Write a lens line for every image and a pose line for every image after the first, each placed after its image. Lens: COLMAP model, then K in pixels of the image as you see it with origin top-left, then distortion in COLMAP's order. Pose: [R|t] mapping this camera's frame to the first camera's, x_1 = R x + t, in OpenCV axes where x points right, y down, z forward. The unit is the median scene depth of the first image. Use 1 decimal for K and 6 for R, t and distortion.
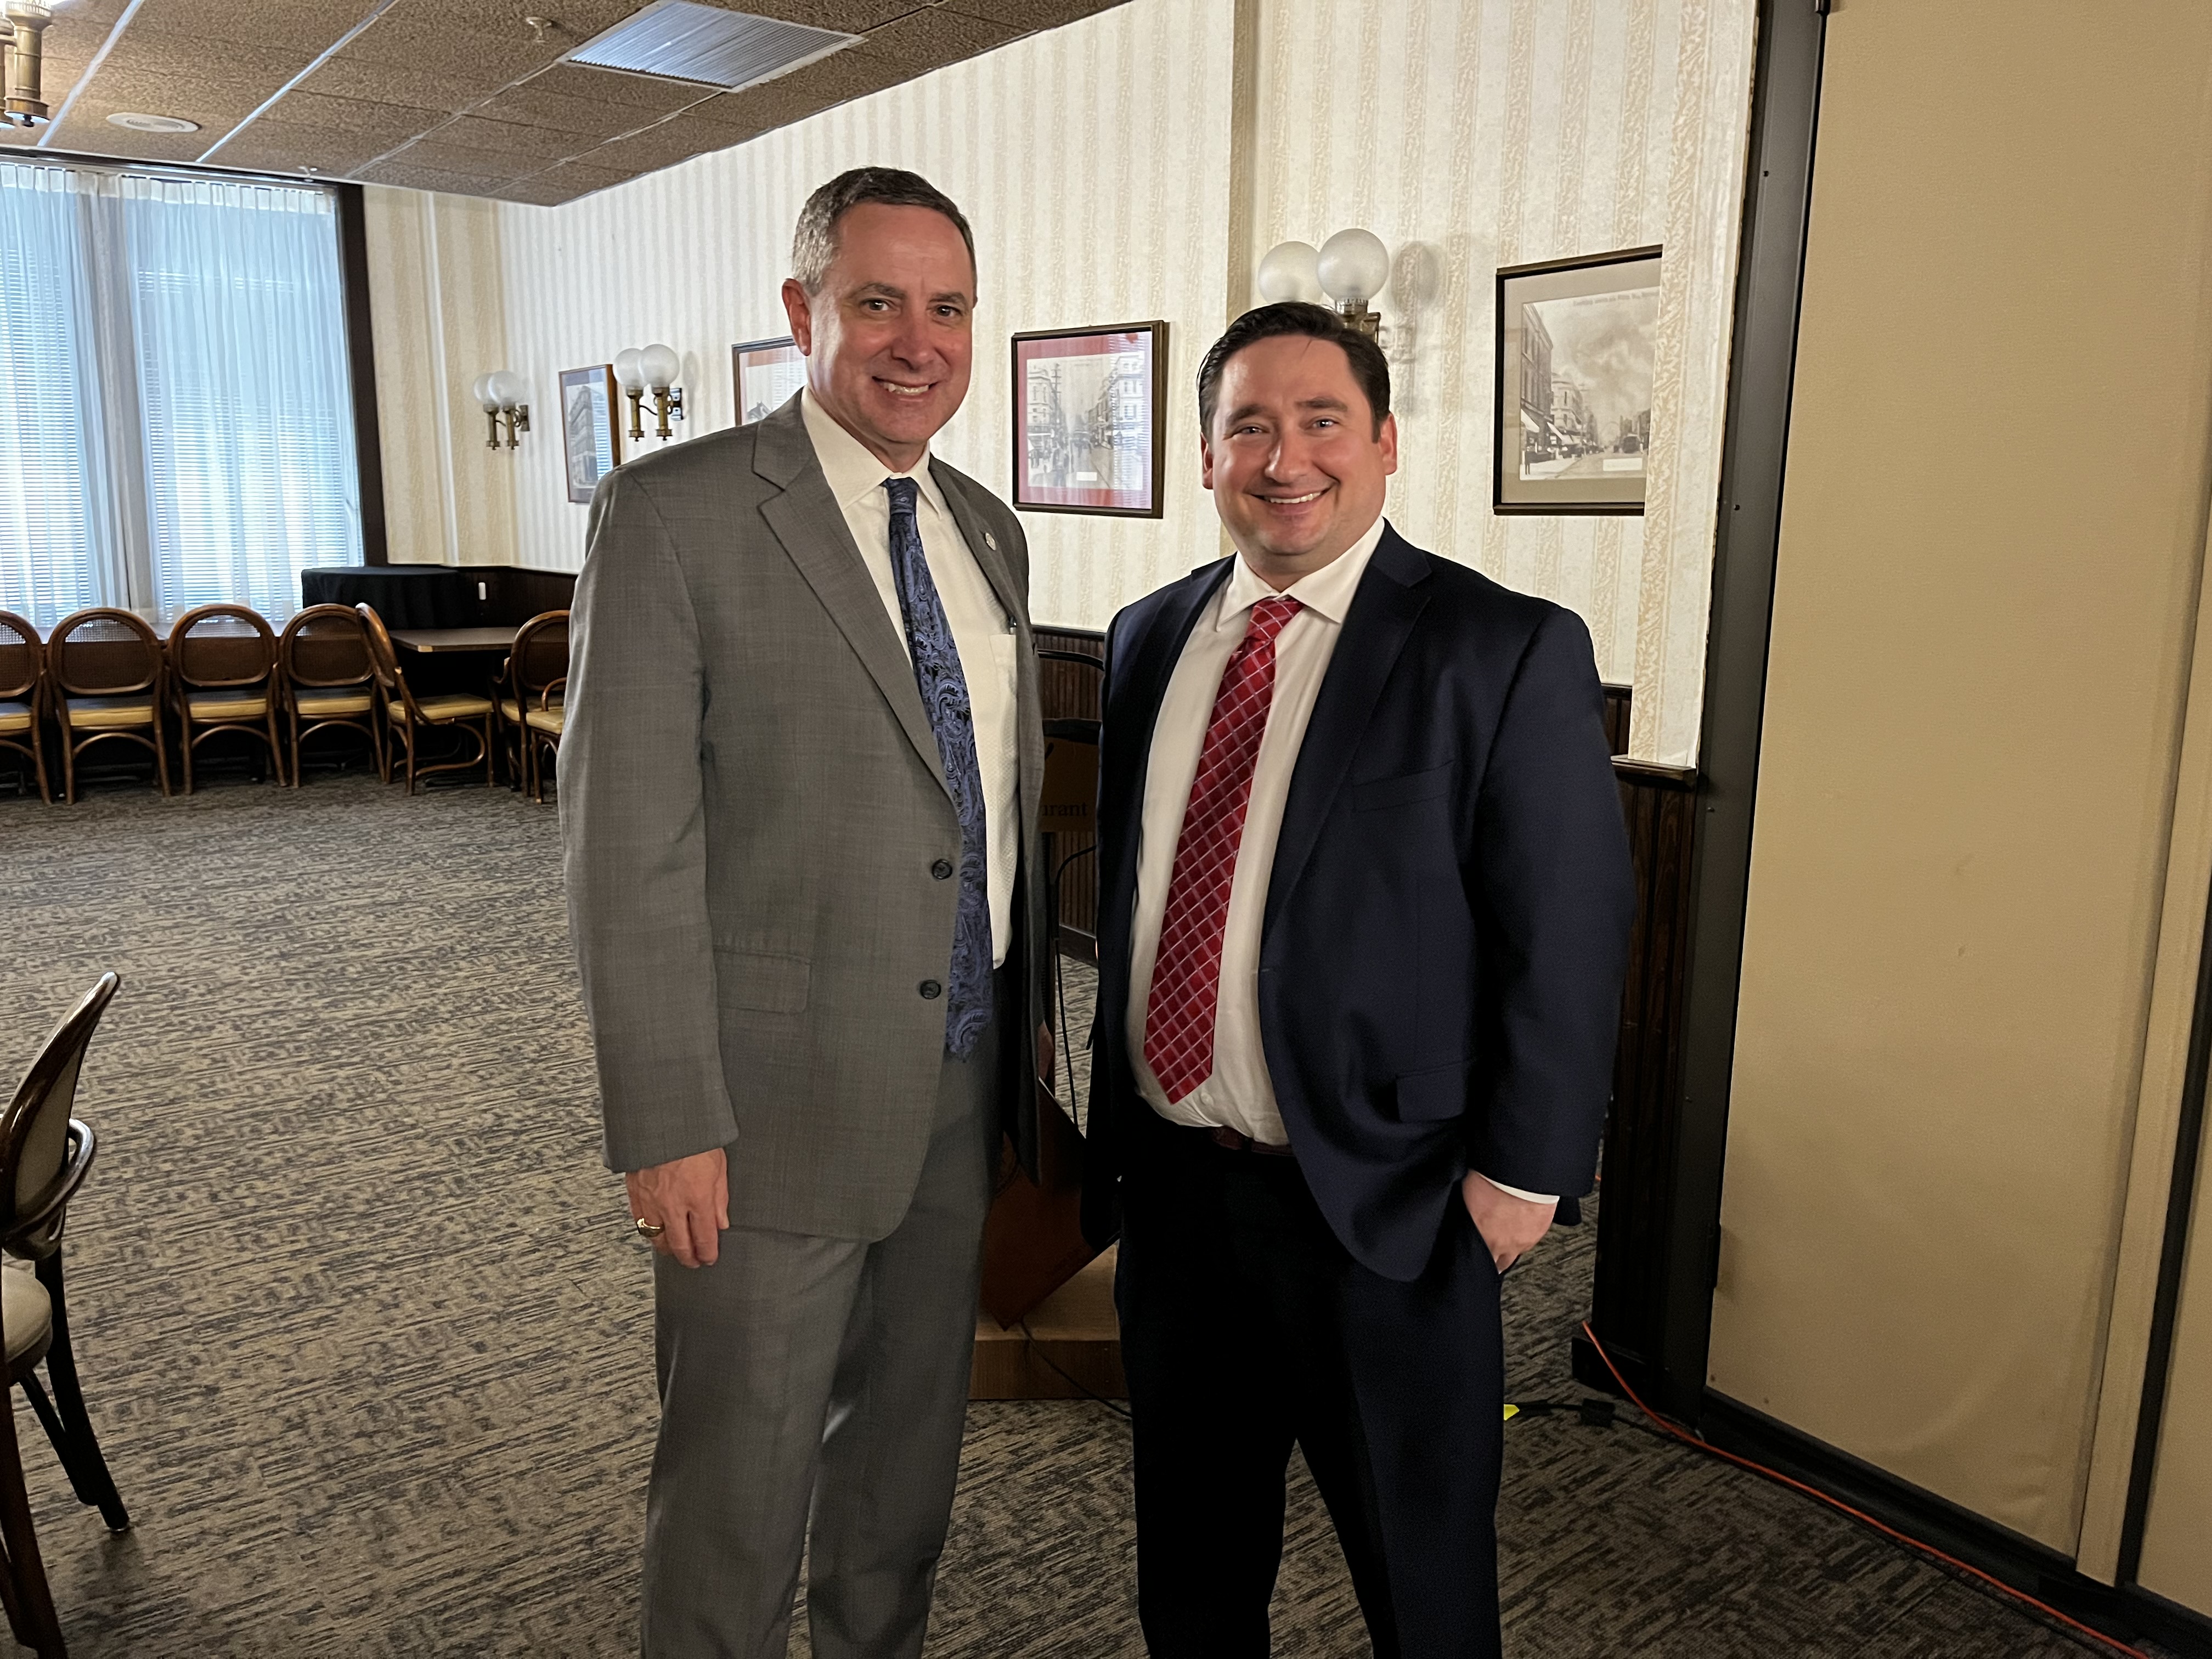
lens RADIAL K [[1648.6, 0, 1136.0], [0, 1648.6, 805.2], [0, 0, 1]] dist [0.044235, -0.067297]
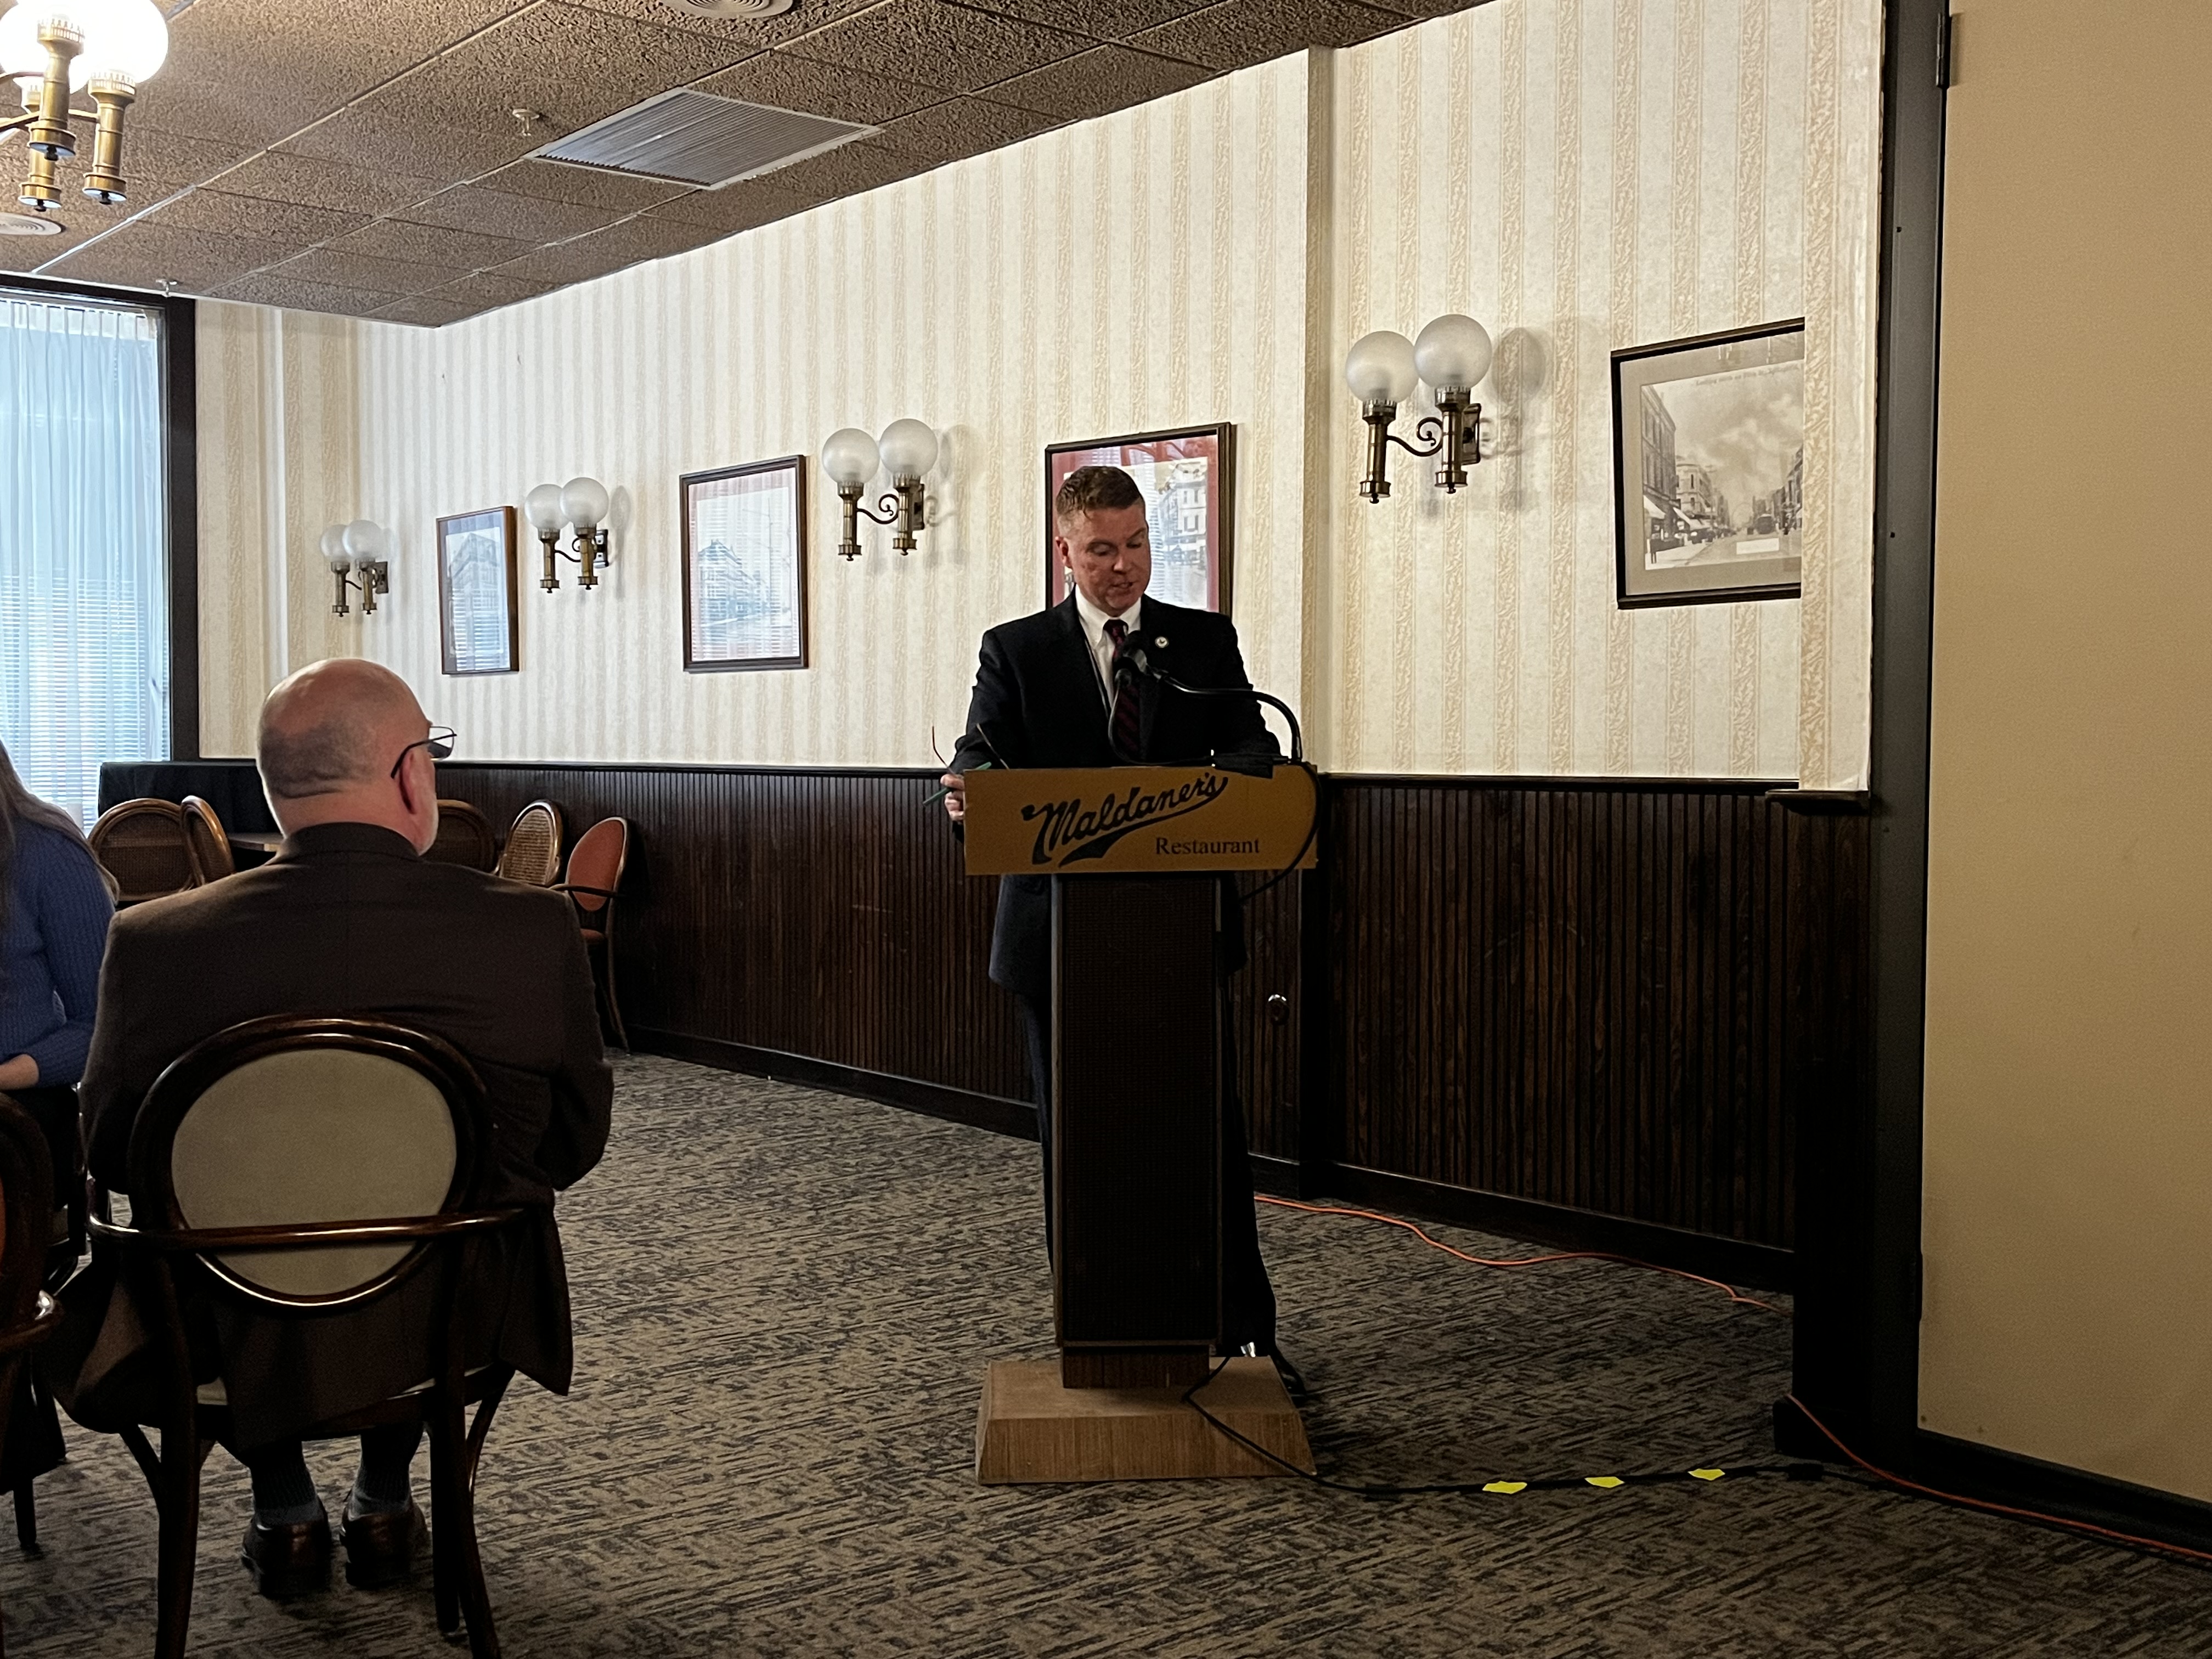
lens RADIAL K [[2302.2, 0, 1094.9], [0, 2302.2, 836.7], [0, 0, 1]] dist [0.021646, 0.000000]
pose [[0.999537, -0.011865, 0.028012, -0.114504], [0.015725, 0.989762, -0.141860, 0.129846], [-0.026042, 0.142235, 0.989490, -0.250898]]
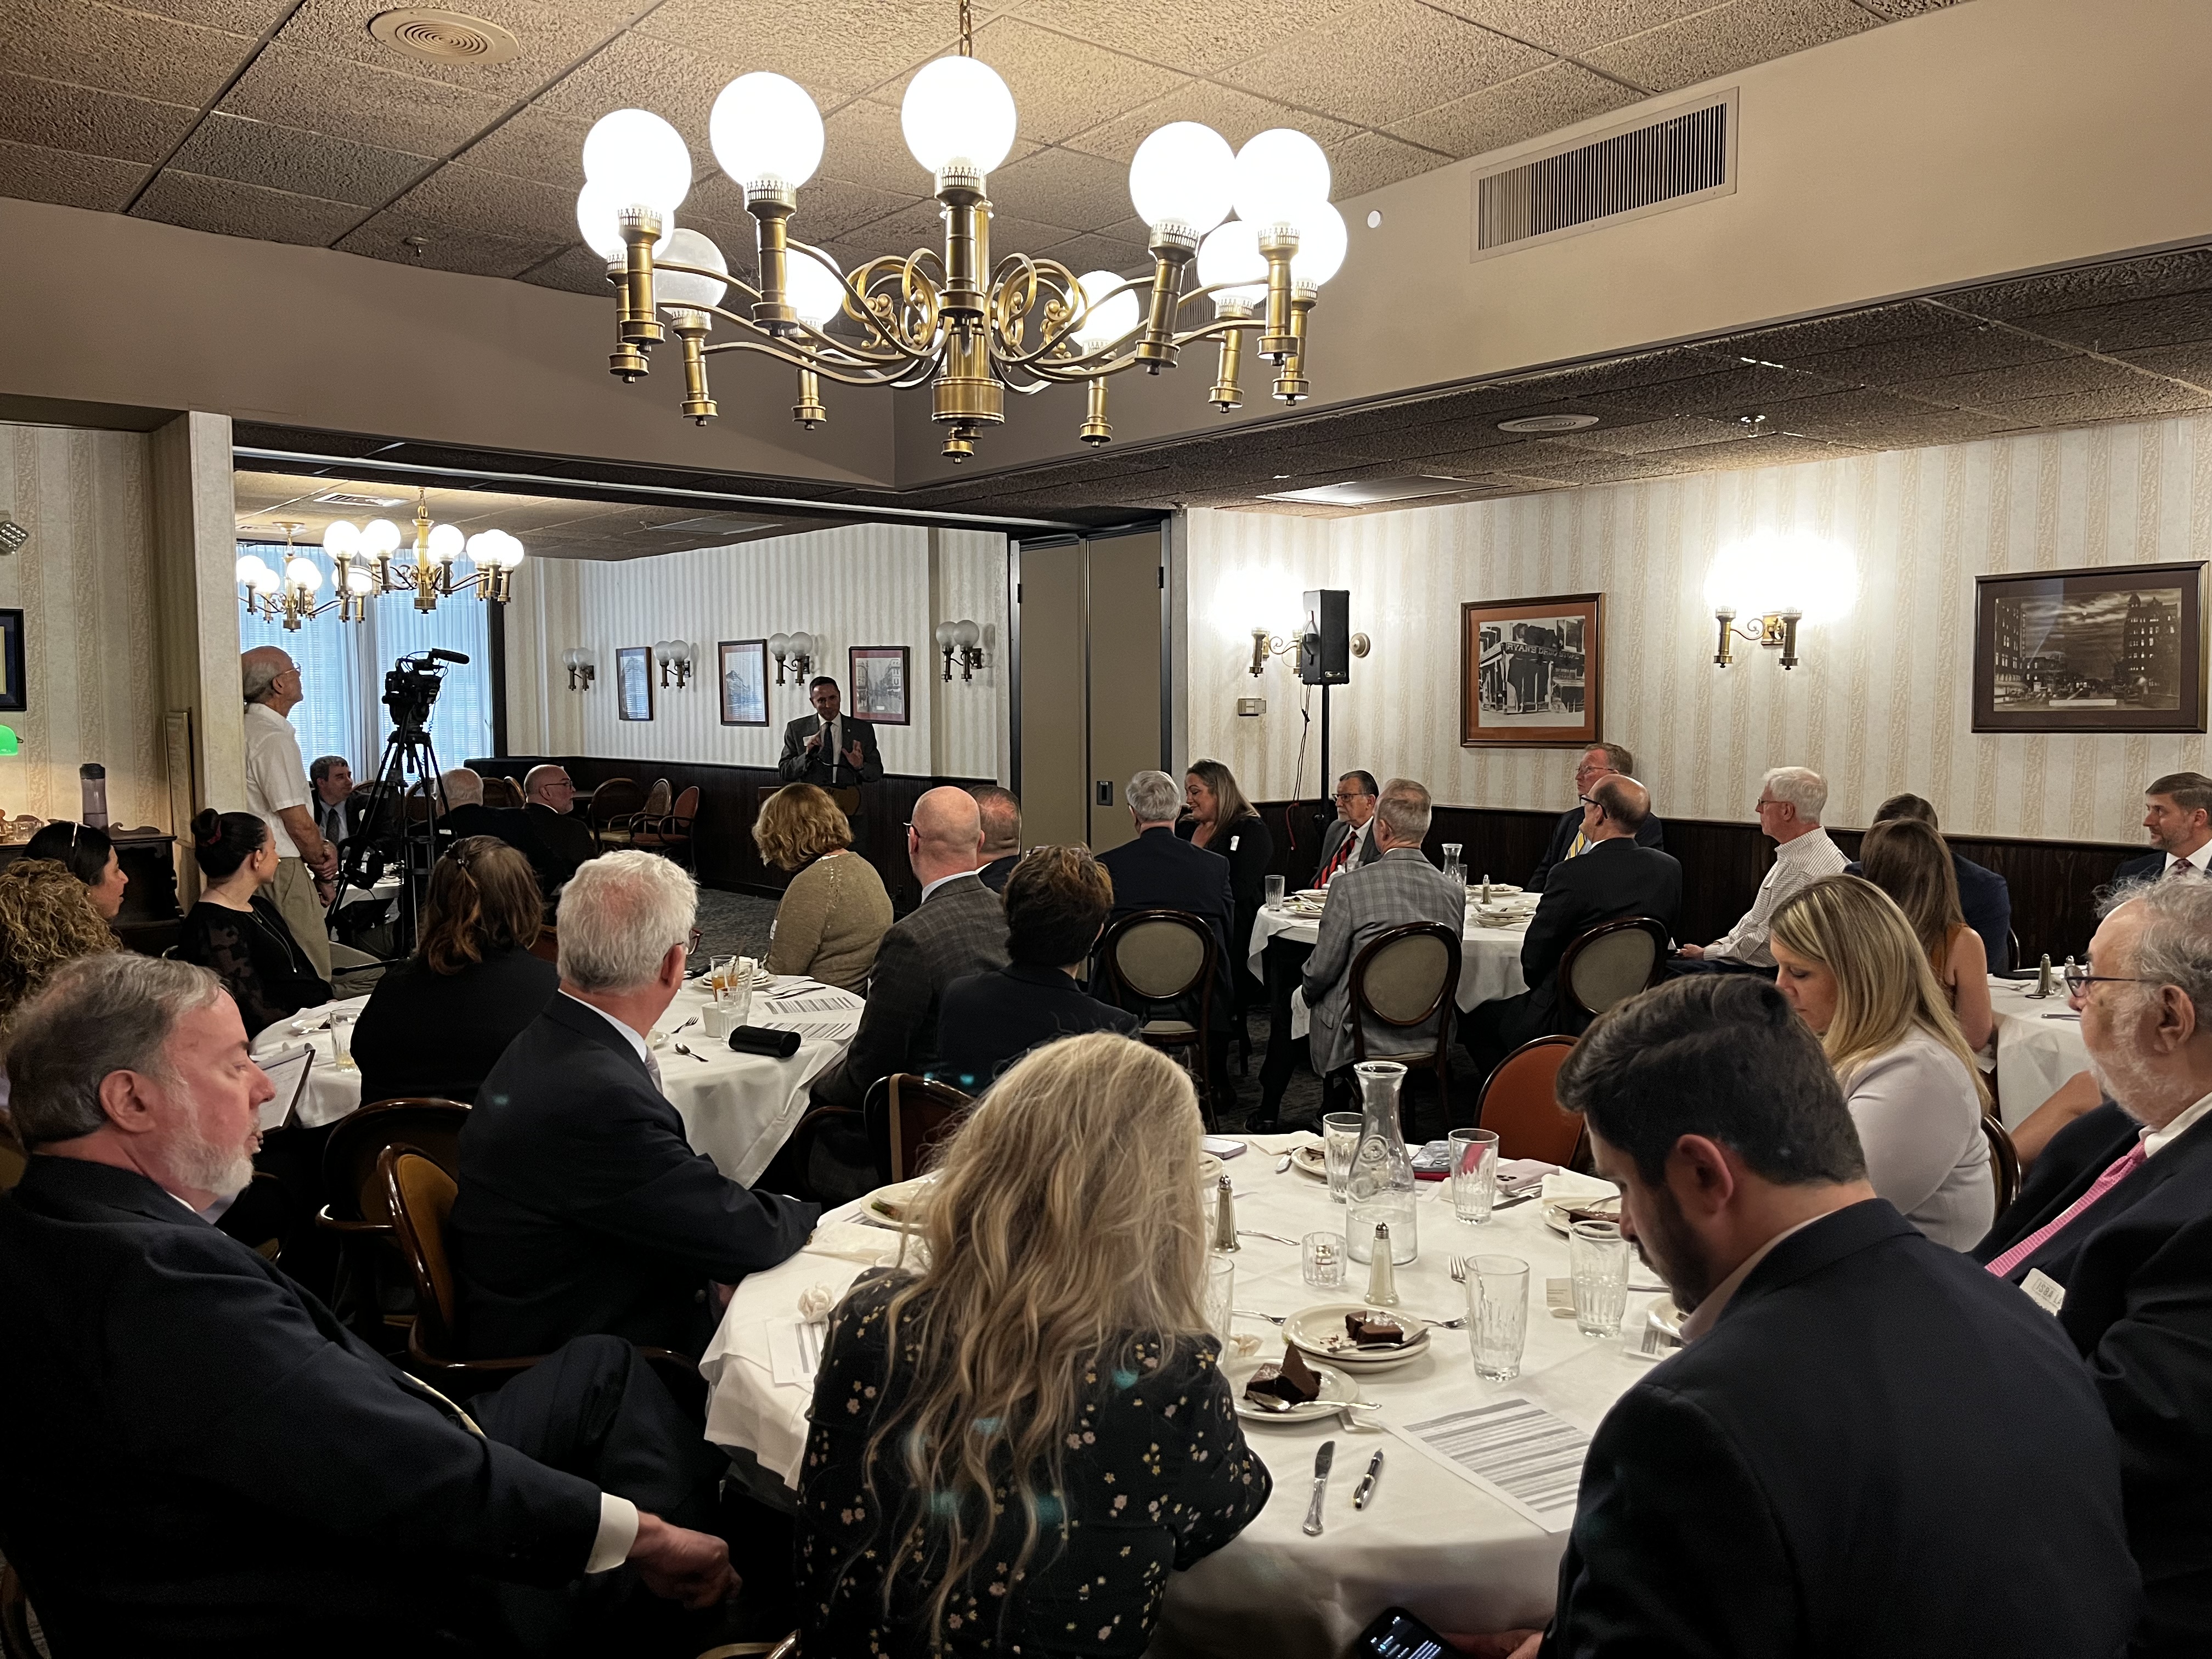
lens RADIAL K [[1648.6, 0, 1111.1], [0, 1648.6, 824.0], [0, 0, 1]] dist [0.044235, -0.067297]
pose [[0.999332, -0.015664, 0.033028, 0.279875], [0.019145, 0.993981, -0.107866, 0.284148], [-0.031139, 0.108426, 0.993617, -1.682424]]
